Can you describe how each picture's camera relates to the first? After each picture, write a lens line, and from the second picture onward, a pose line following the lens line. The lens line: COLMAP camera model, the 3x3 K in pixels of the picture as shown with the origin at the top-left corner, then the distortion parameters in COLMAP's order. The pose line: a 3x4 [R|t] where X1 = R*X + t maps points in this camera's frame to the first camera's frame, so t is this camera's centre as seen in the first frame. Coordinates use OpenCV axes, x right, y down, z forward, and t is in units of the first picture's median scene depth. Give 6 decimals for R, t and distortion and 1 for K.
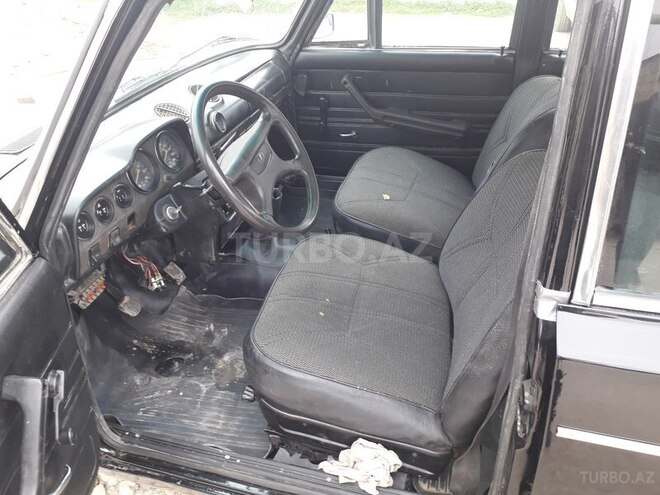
lens RADIAL K [[537.2, 0, 330.0], [0, 537.2, 247.5], [0, 0, 1]] dist [0.039355, -0.057496]
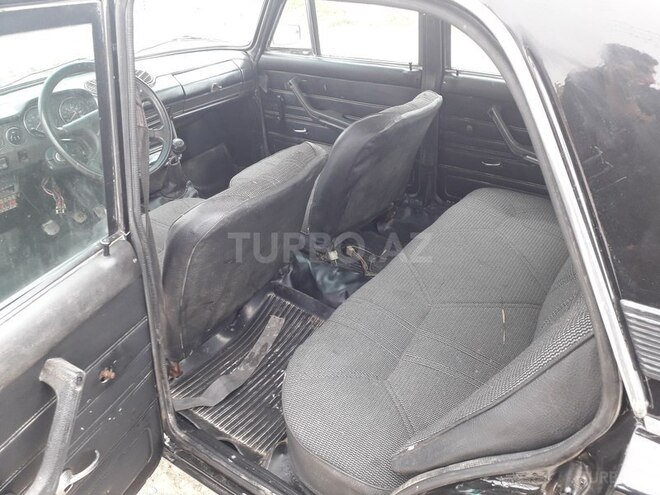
lens RADIAL K [[537.2, 0, 330.0], [0, 537.2, 247.5], [0, 0, 1]] dist [0.039355, -0.057496]
pose [[0.944906, 0.174364, -0.277039, 0.491080], [-0.182177, 0.983263, -0.002507, 0.026300], [0.271965, 0.052839, 0.960855, -0.067768]]
